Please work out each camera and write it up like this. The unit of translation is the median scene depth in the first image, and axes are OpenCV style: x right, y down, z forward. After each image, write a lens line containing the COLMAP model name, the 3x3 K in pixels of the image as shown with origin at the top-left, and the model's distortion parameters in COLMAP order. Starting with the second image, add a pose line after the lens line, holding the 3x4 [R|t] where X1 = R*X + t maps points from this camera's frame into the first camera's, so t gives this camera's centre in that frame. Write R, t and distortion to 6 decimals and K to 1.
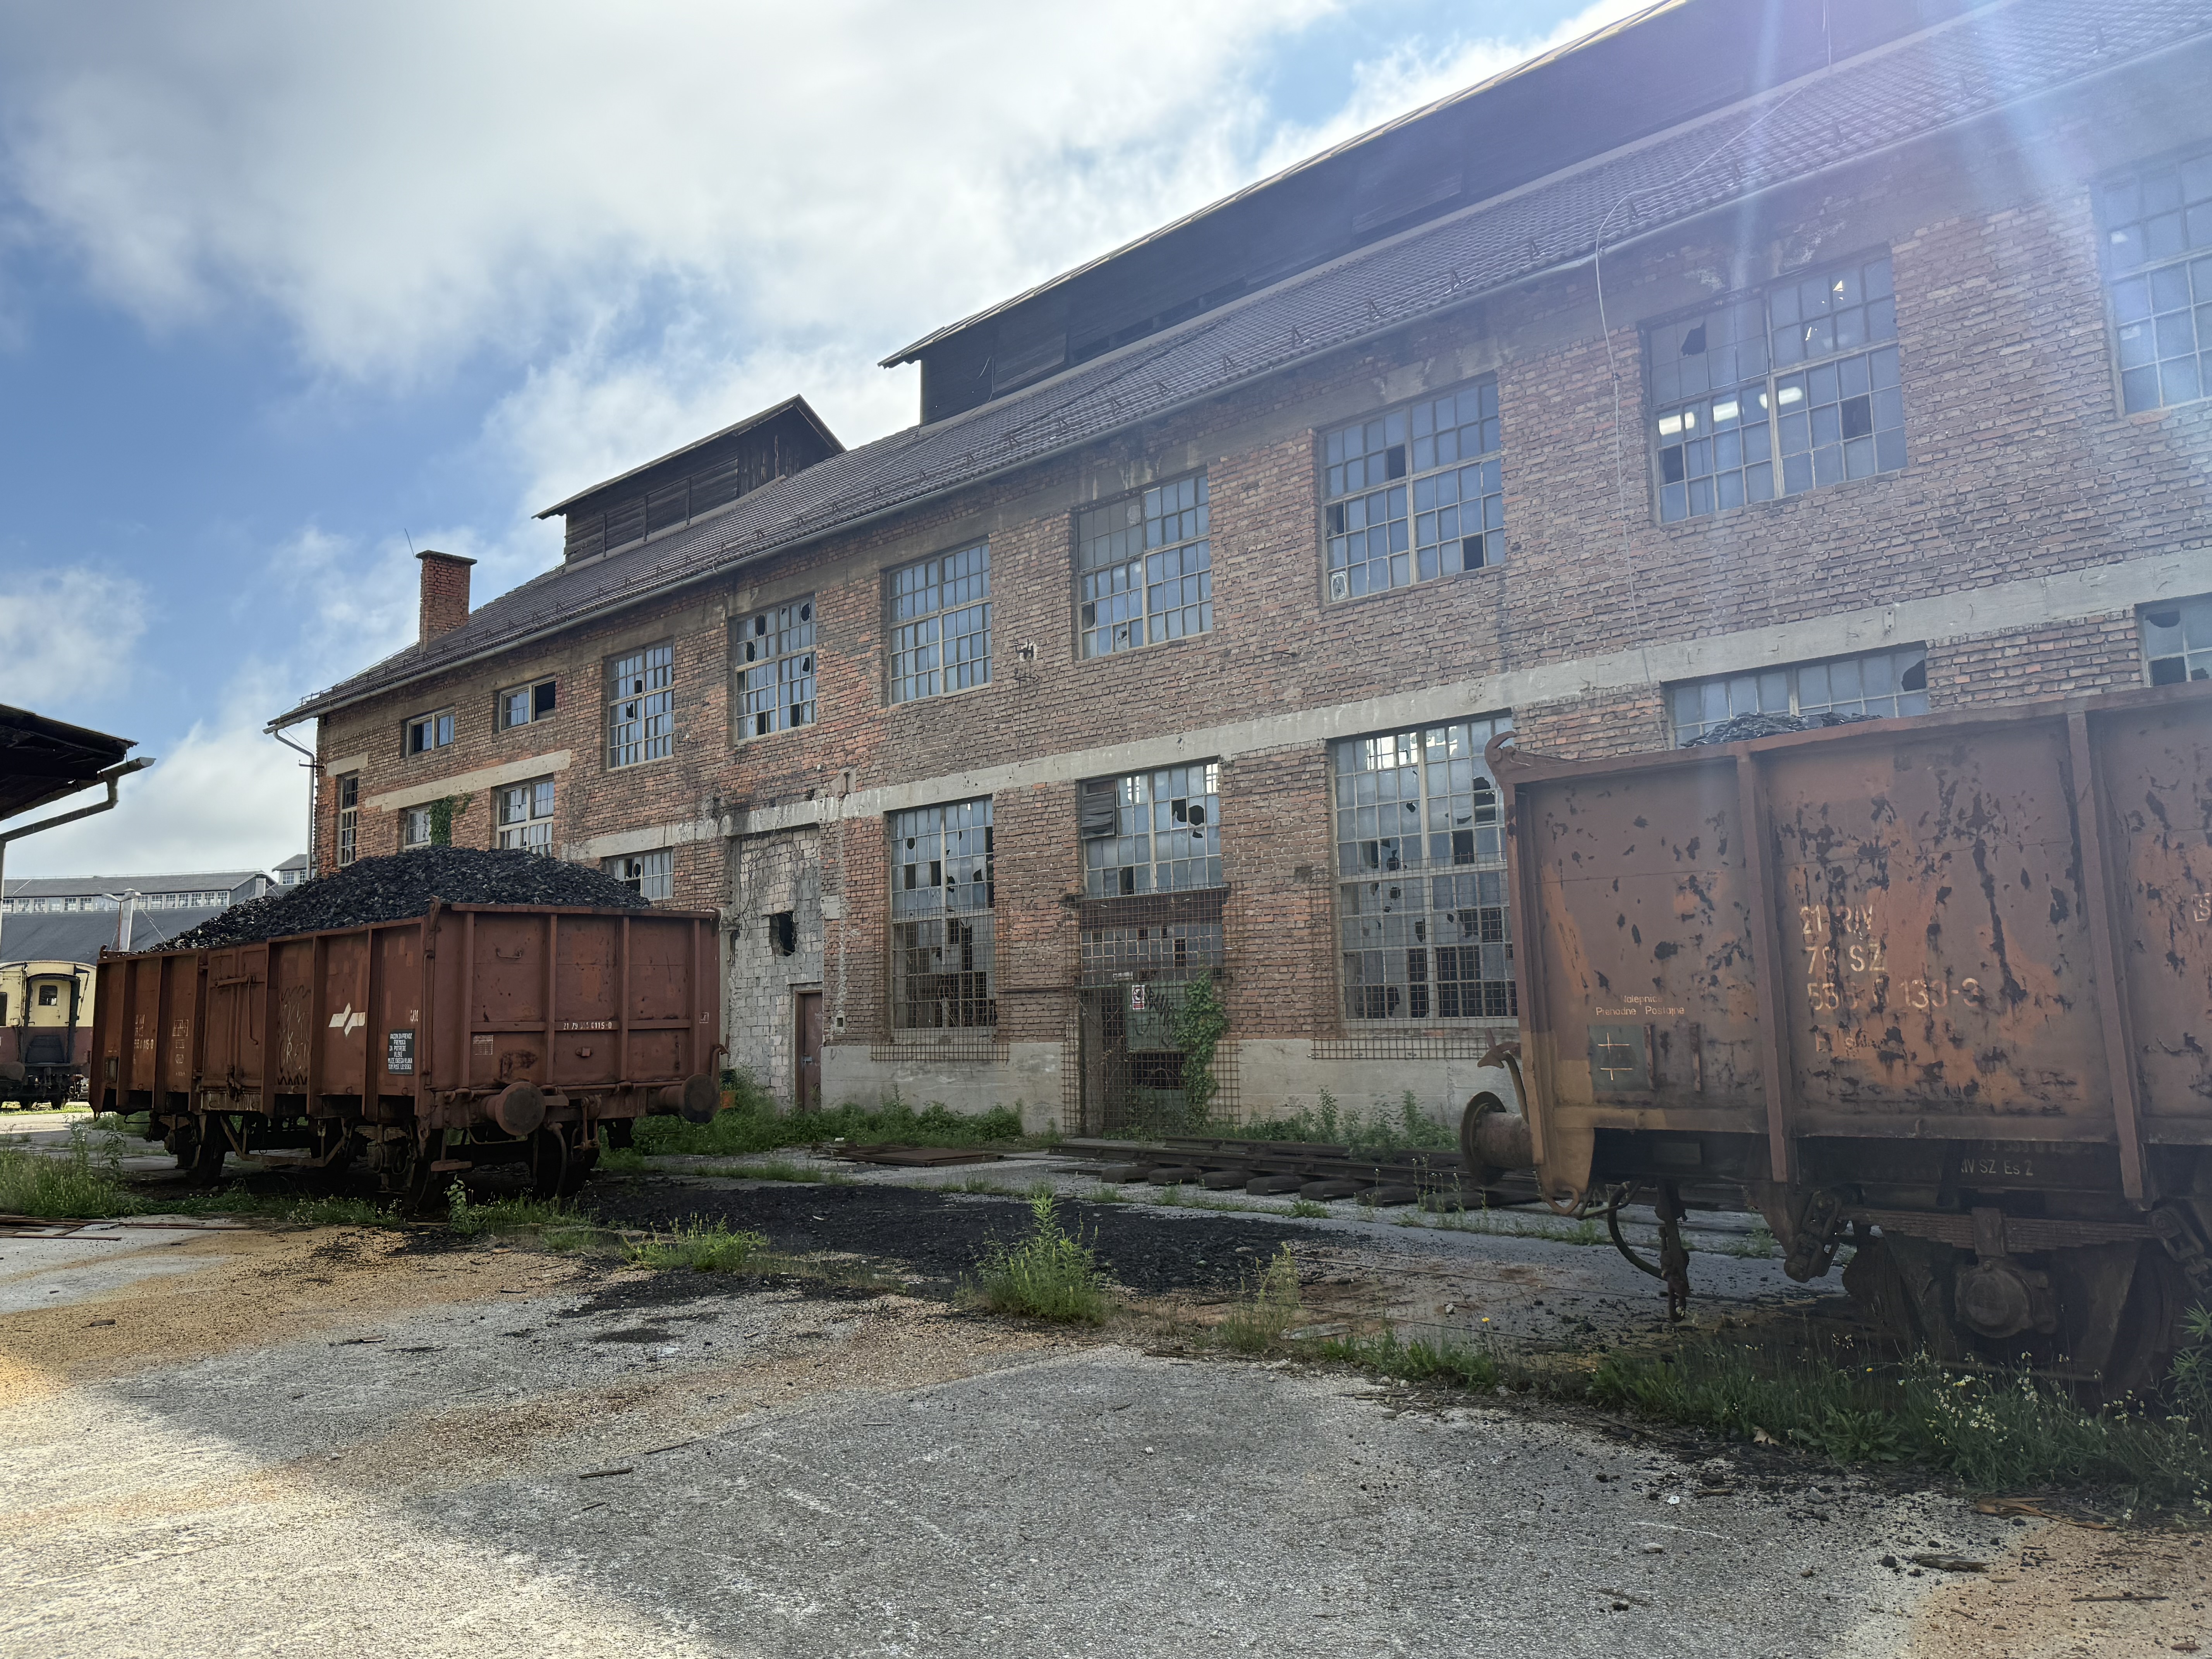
lens RADIAL K [[1731.3, 0, 1113.5], [0, 1731.3, 806.0], [0, 0, 1]] dist [0.033519, -0.029135]
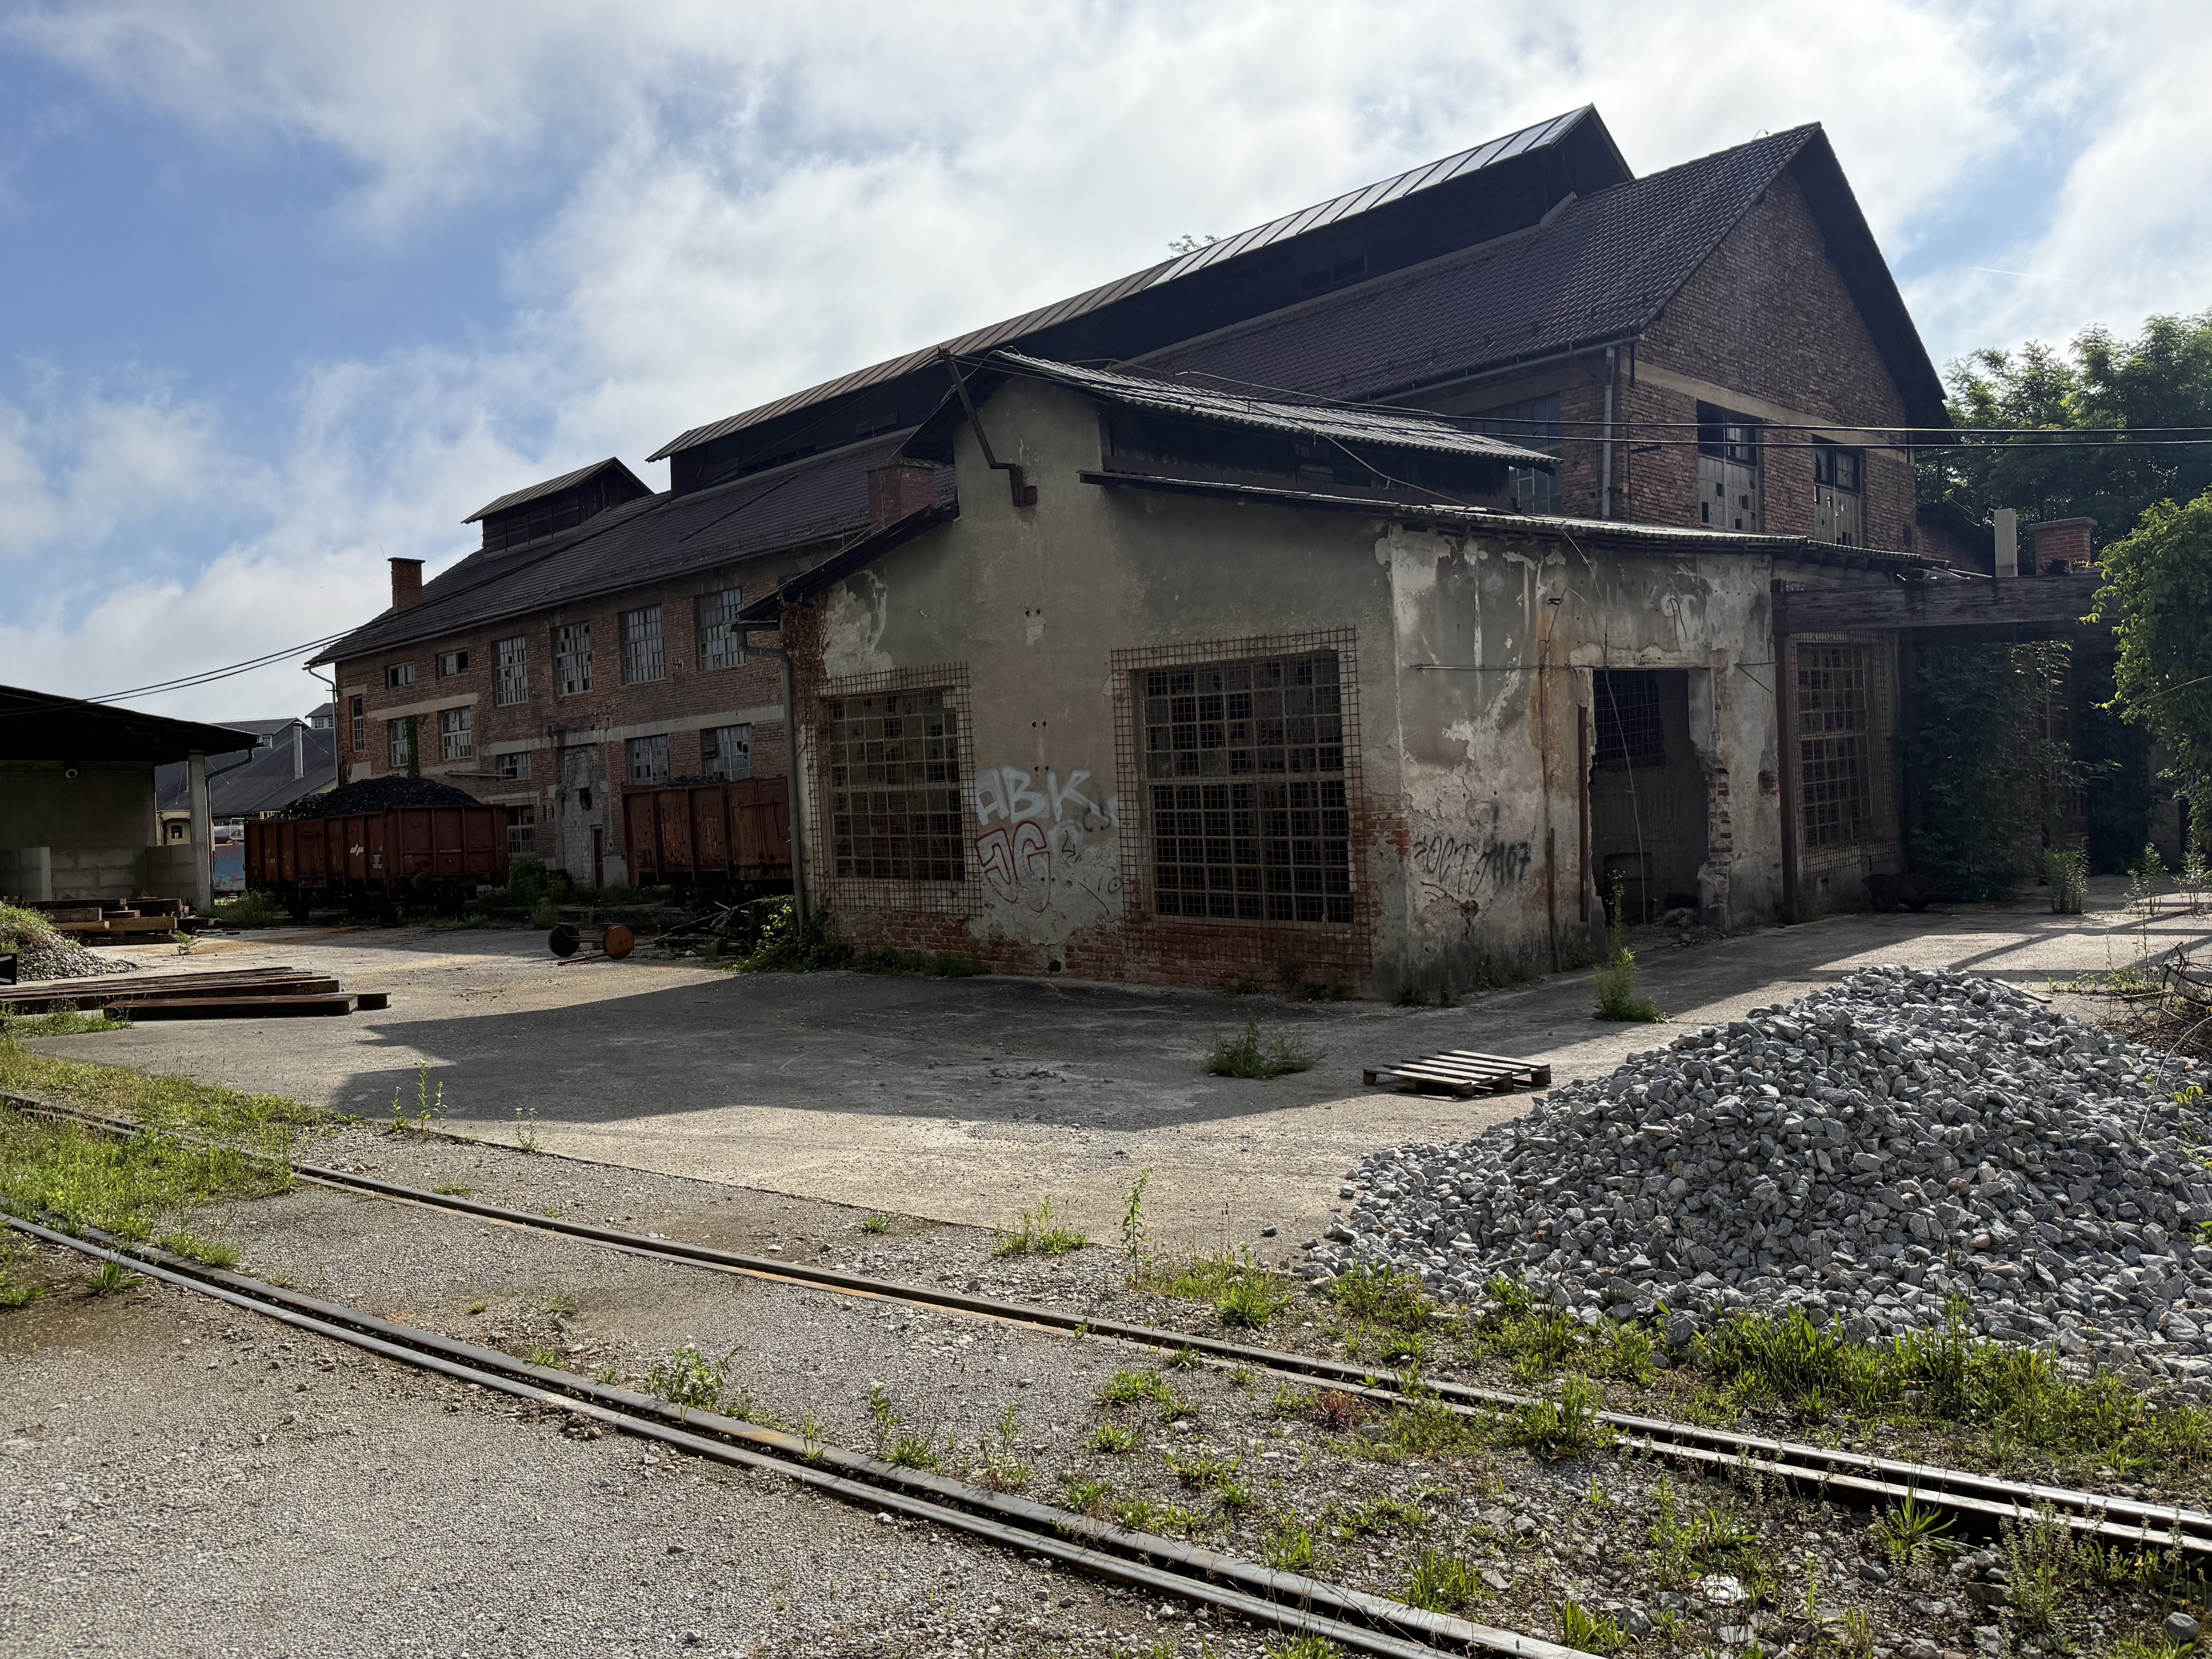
lens RADIAL K [[1731.3, 0, 1106.9], [0, 1731.3, 851.0], [0, 0, 1]] dist [0.033519, -0.029135]
pose [[0.999745, -0.013392, -0.018166, 0.401446], [0.015772, 0.990323, 0.137884, -0.119540], [0.016144, -0.138136, 0.990282, -0.858732]]
